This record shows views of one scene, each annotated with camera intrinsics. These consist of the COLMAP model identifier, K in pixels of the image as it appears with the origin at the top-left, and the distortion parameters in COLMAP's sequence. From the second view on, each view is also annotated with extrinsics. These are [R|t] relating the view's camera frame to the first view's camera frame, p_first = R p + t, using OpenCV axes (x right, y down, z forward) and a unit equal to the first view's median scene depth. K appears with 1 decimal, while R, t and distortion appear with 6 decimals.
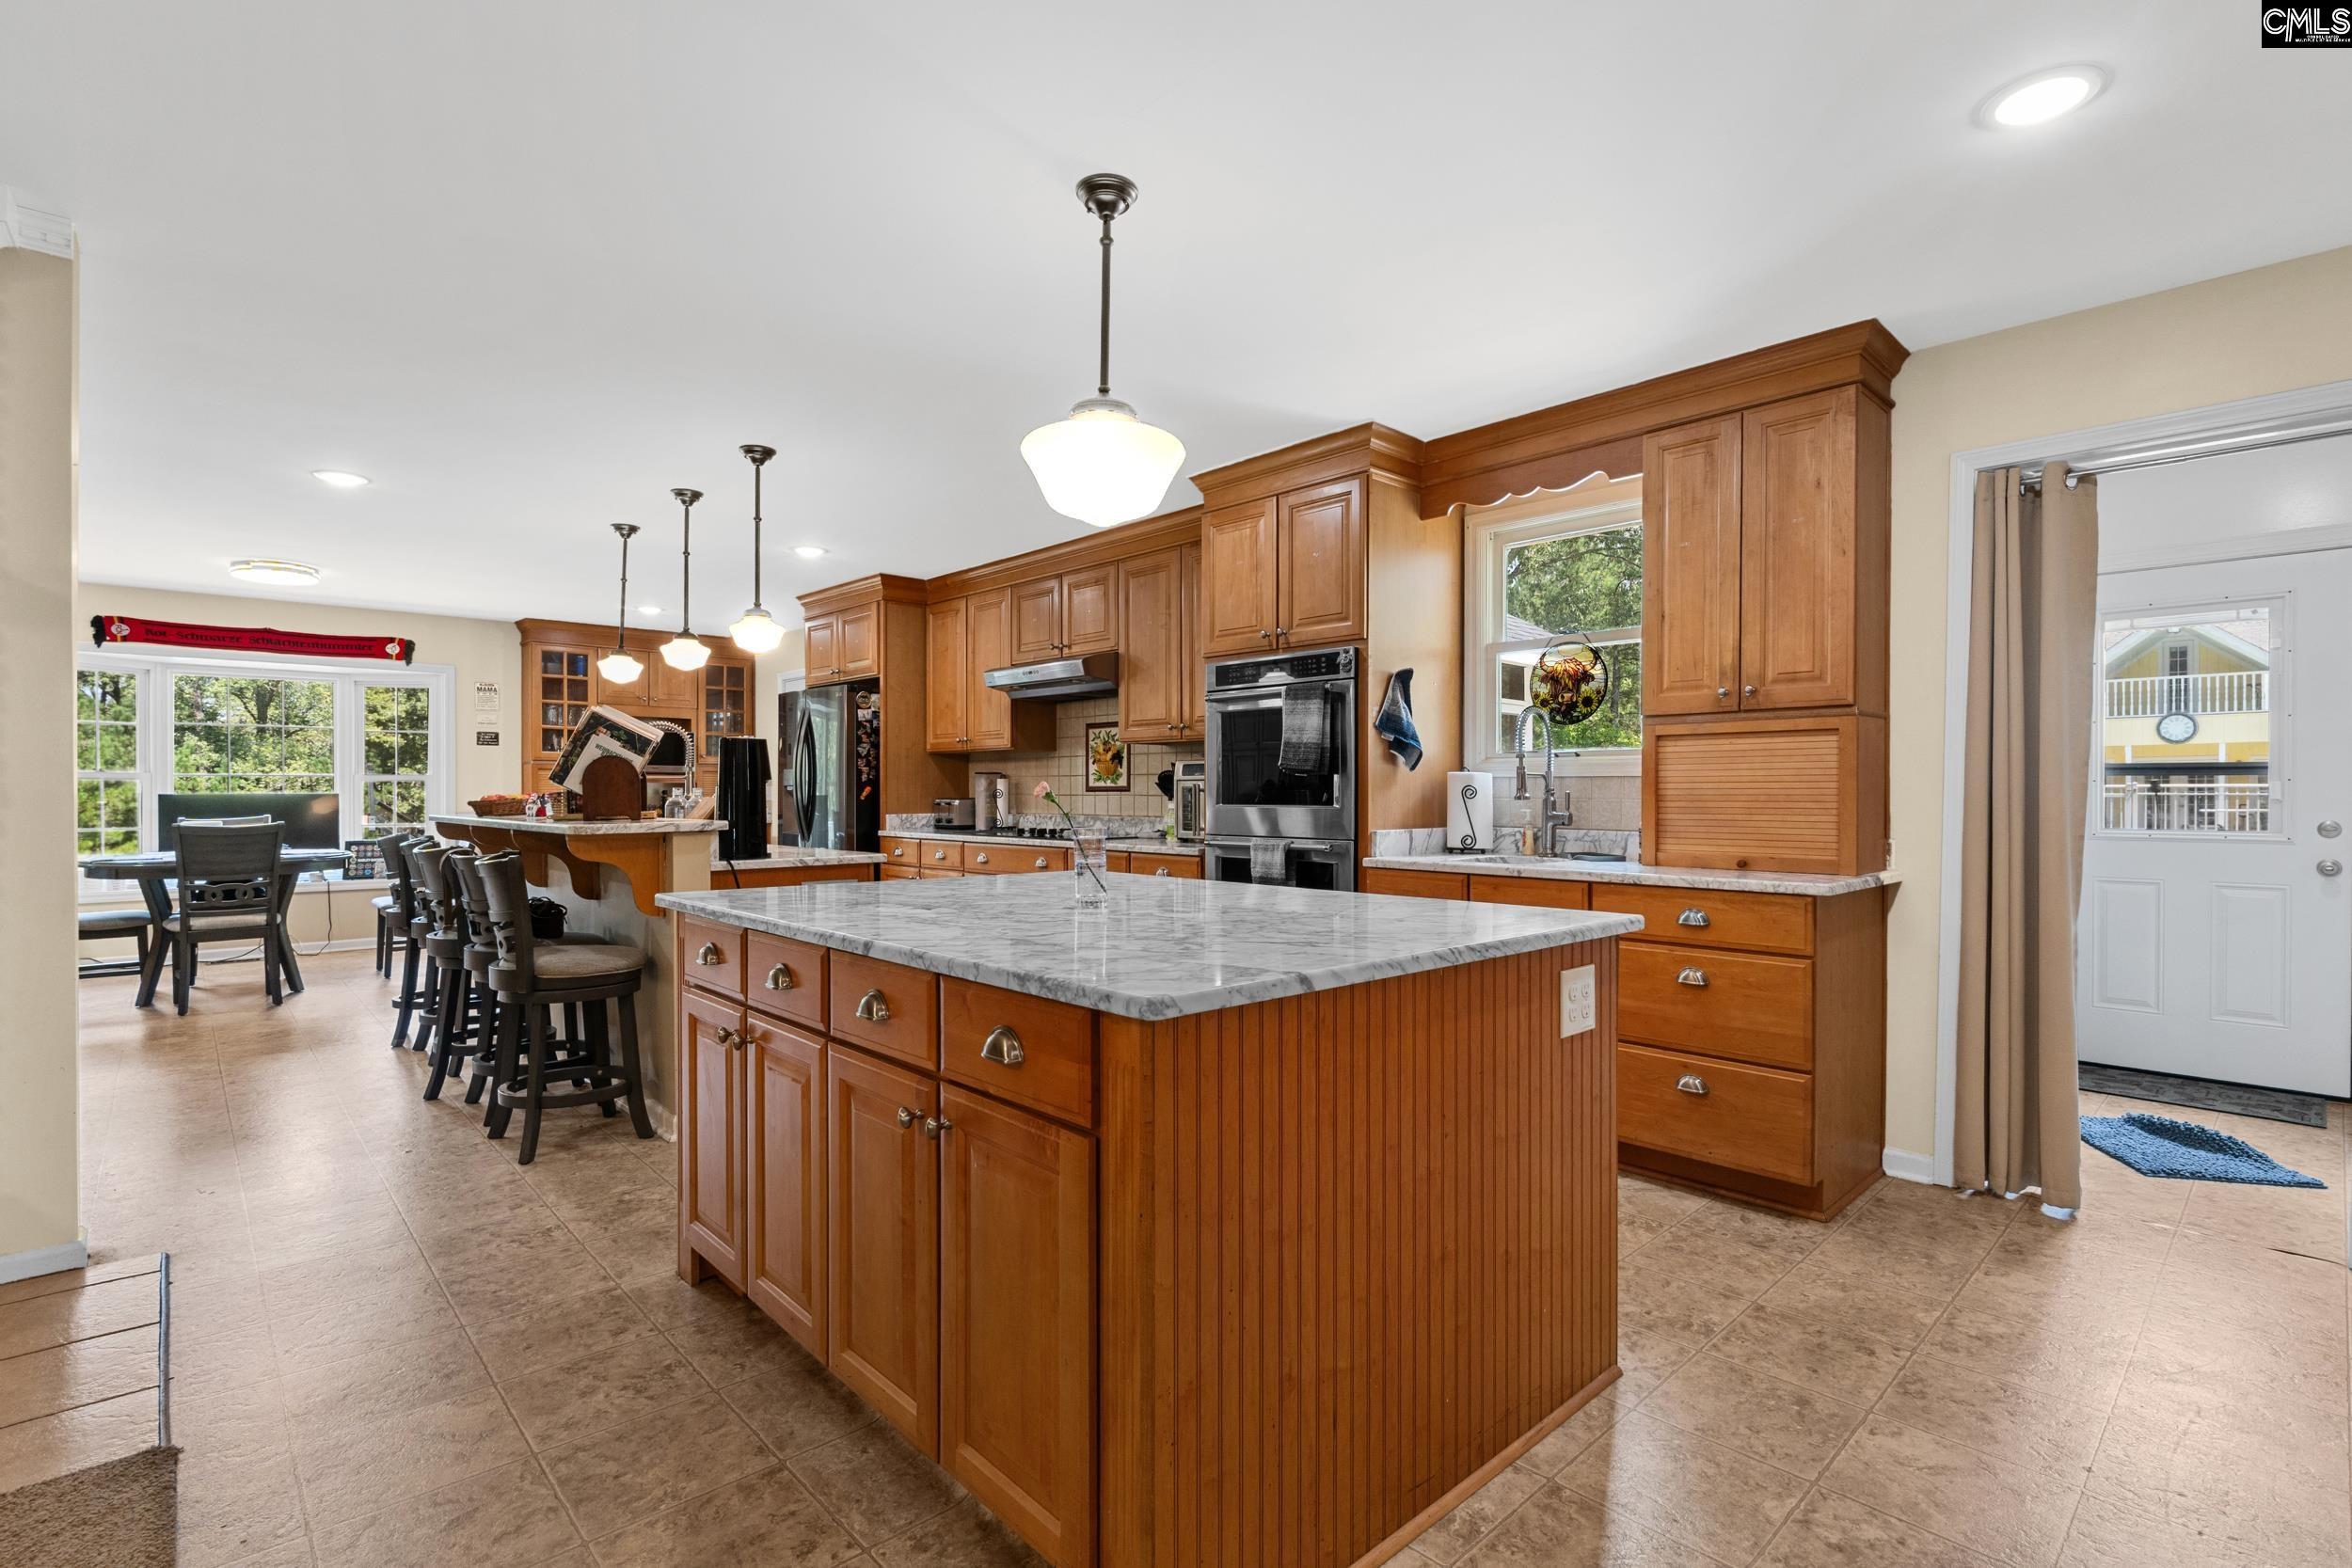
lens RADIAL K [[1088.7, 0, 1177.8], [0, 1088.7, 792.5], [0, 0, 1]] dist [-0.003010, -0.001414]
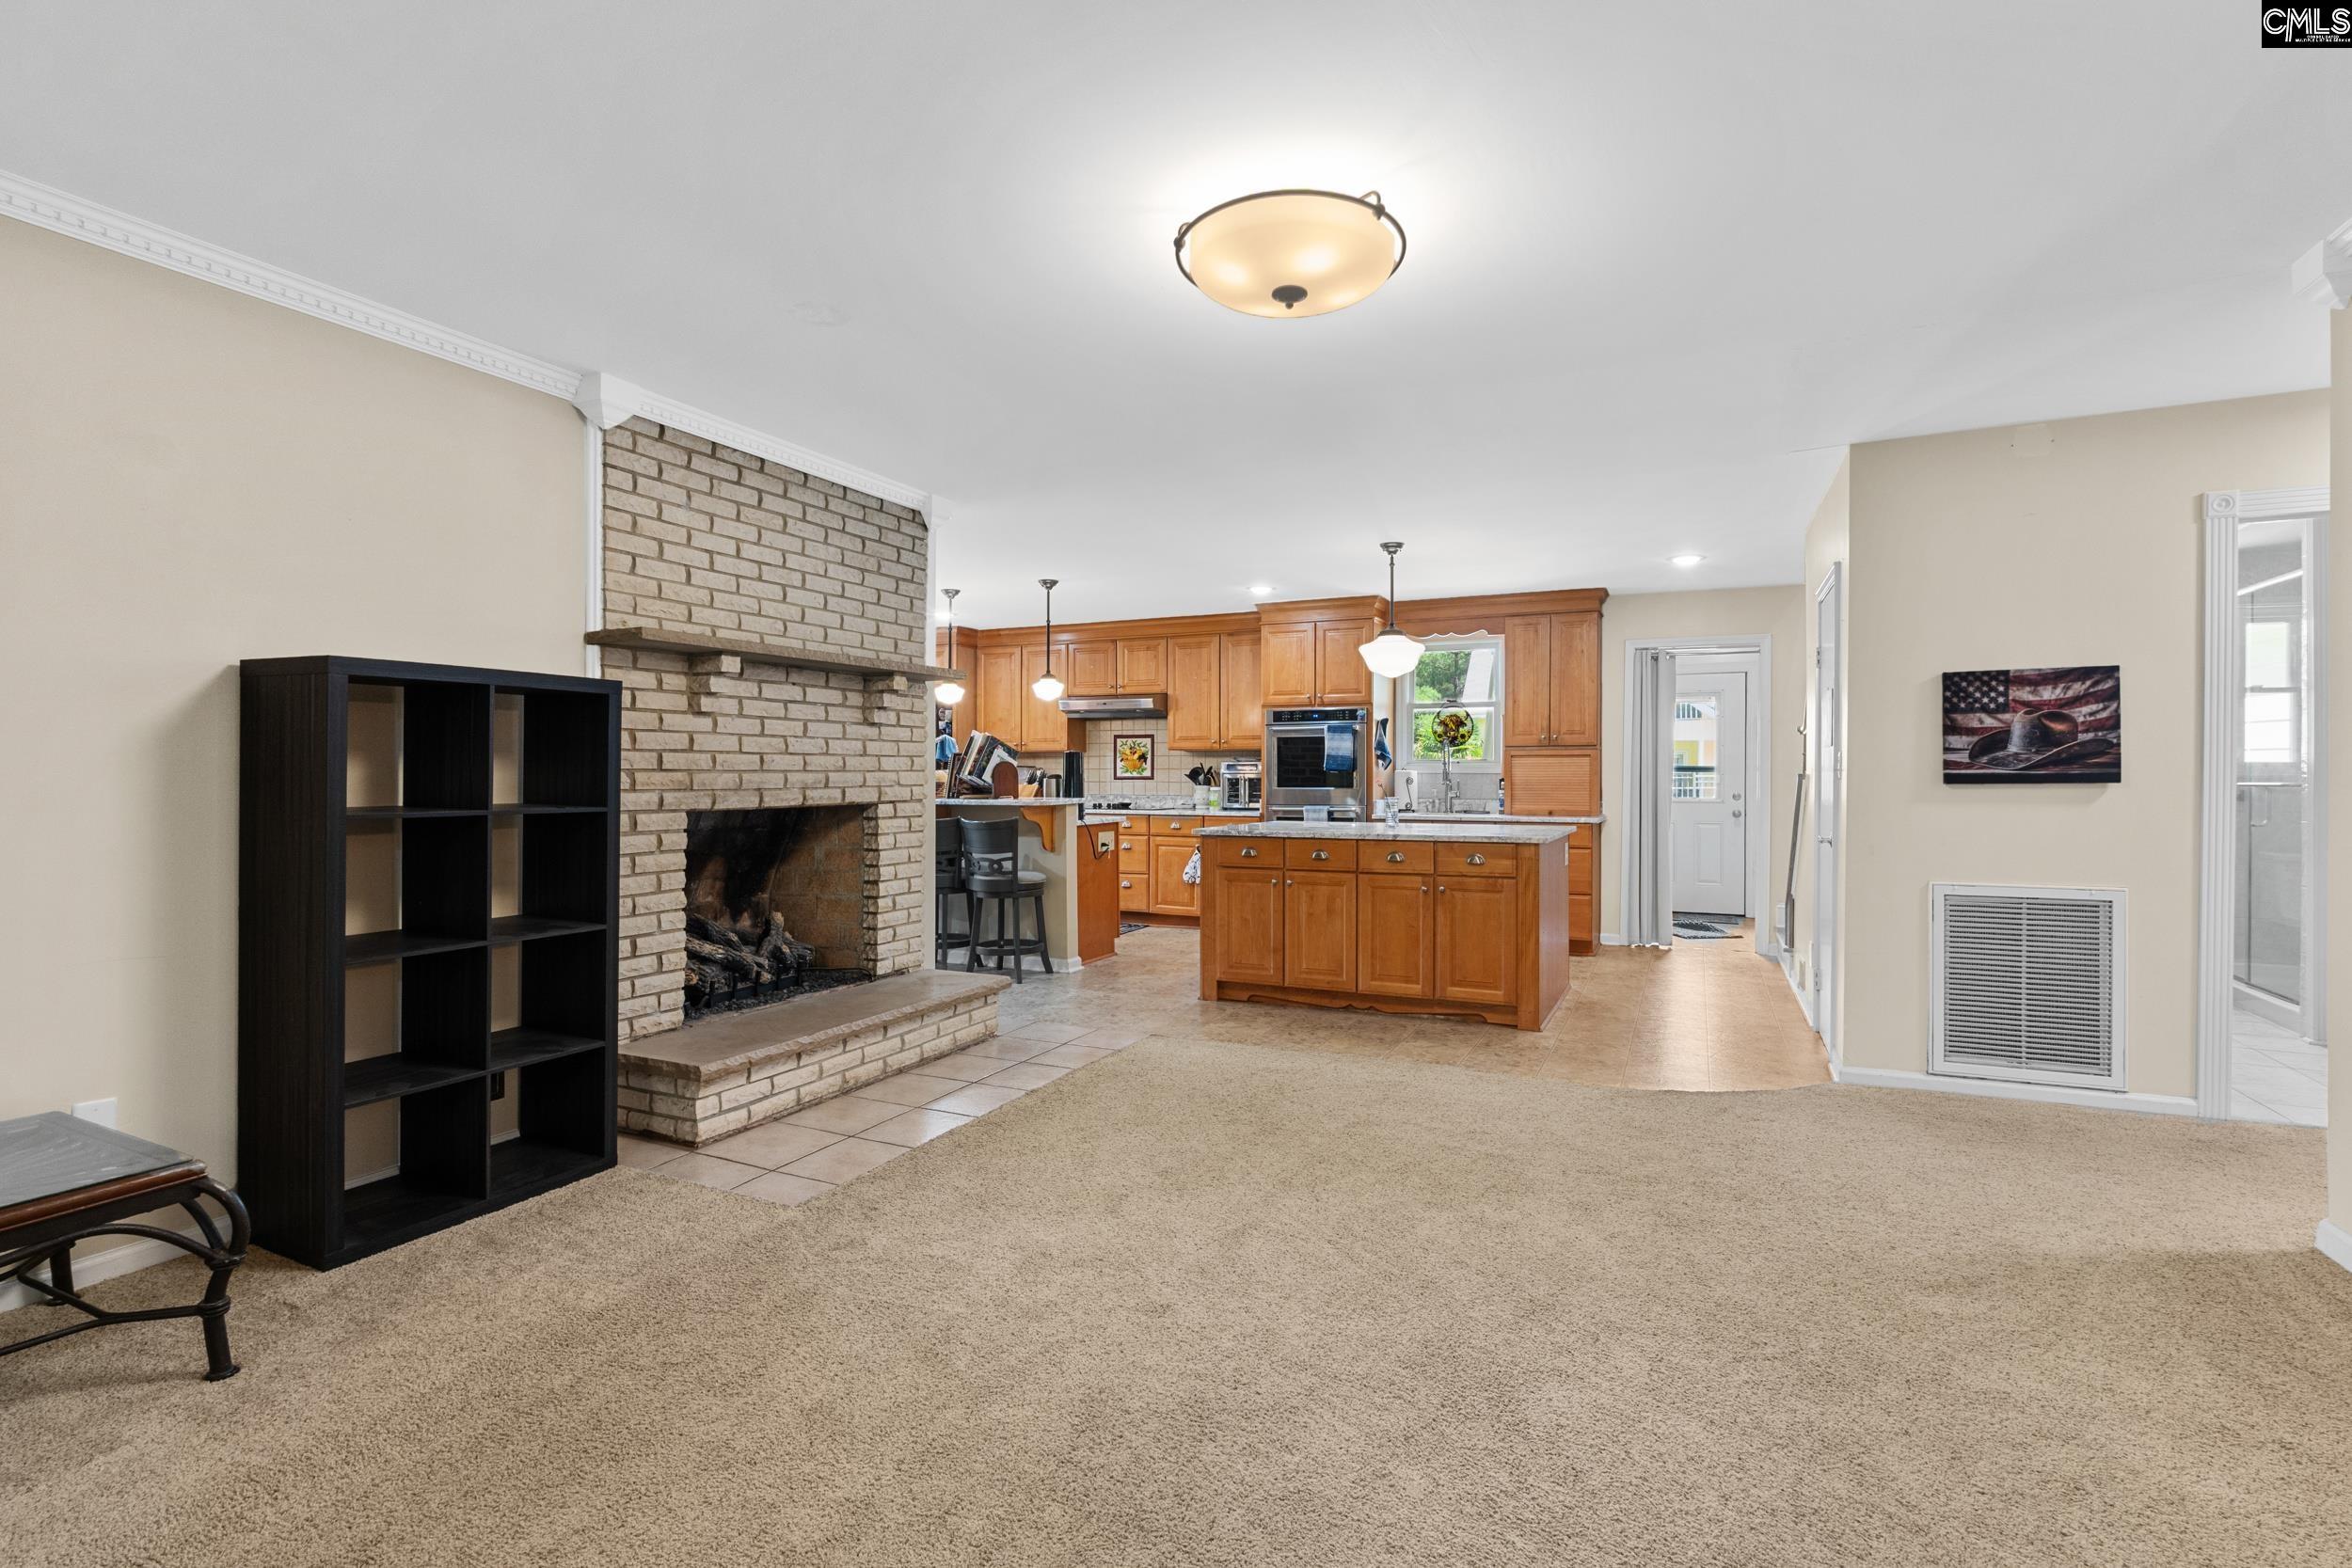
lens RADIAL K [[1088.7, 0, 1175.4], [0, 1088.7, 777.2], [0, 0, 1]] dist [-0.003010, -0.001414]
pose [[0.930695, -0.001378, 0.365795, -0.565929], [0.000186, 0.999995, 0.003294, -0.009019], [-0.365797, -0.002998, 0.930690, -0.452371]]
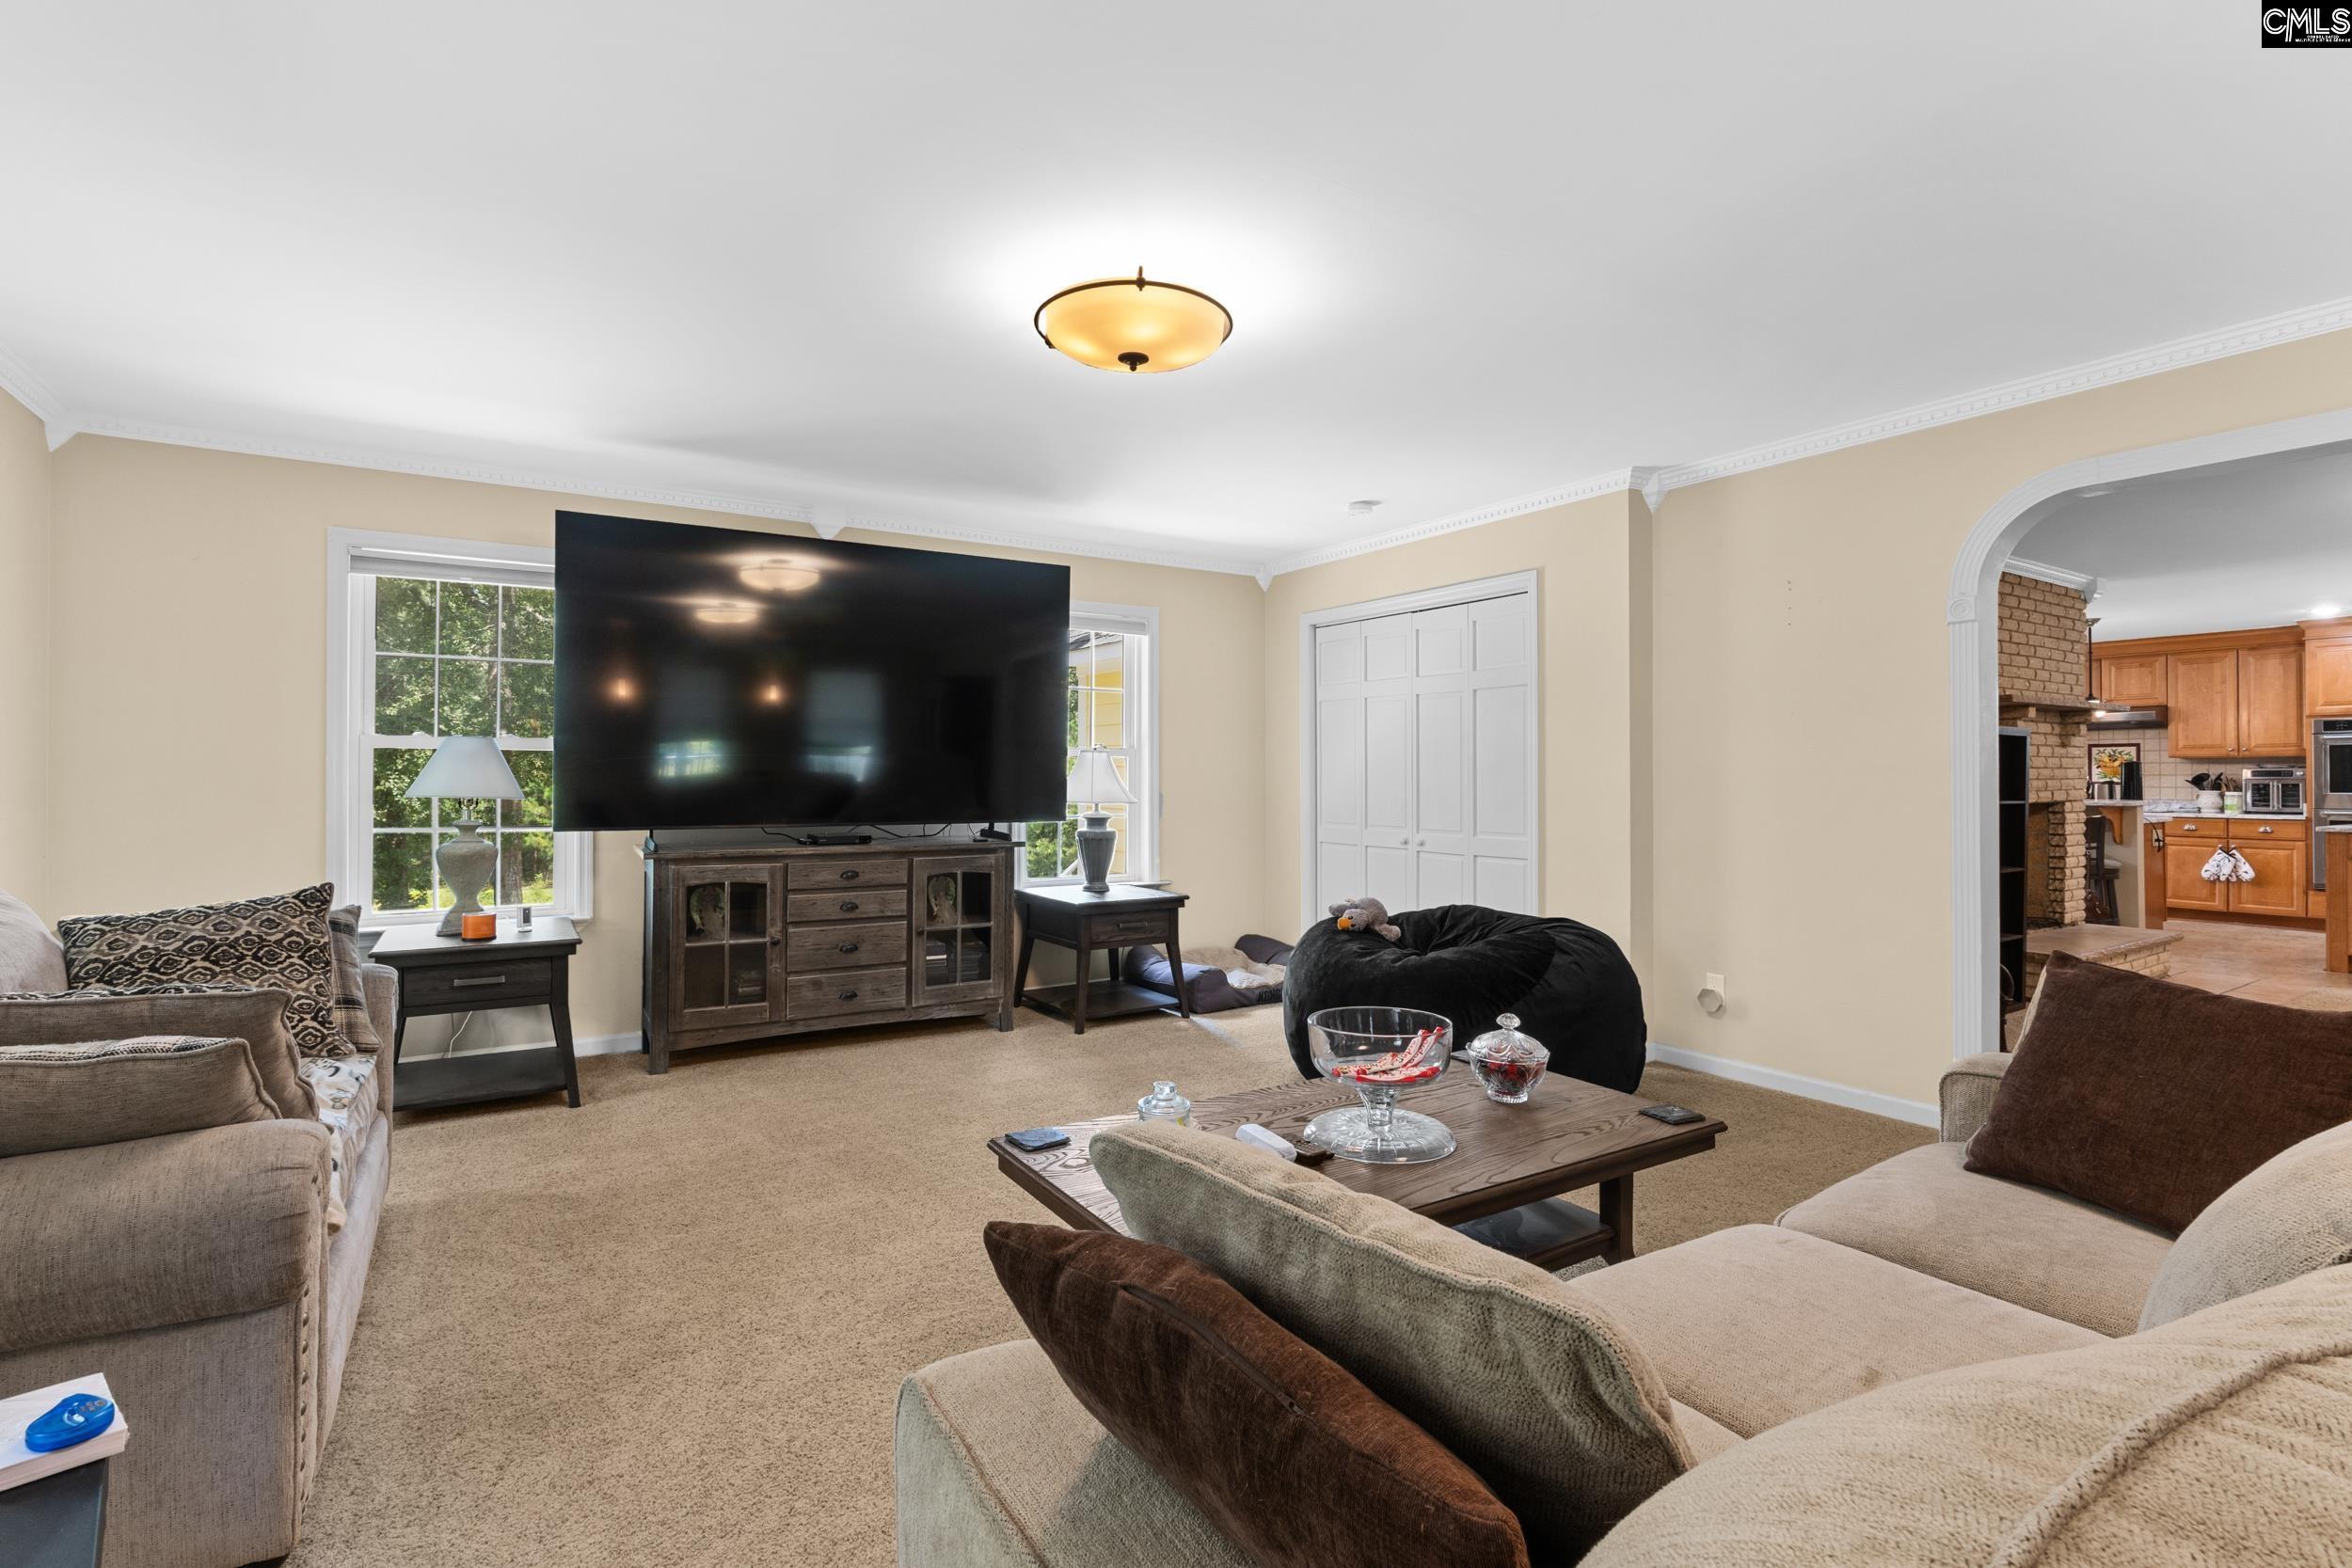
lens RADIAL K [[1088.7, 0, 1181.2], [0, 1088.7, 773.3], [0, 0, 1]] dist [-0.003010, -0.001414]
pose [[0.984103, -0.001997, -0.177586, -1.168281], [0.001249, 0.999990, -0.004323, -0.013160], [0.177593, 0.004032, 0.984096, -0.895178]]
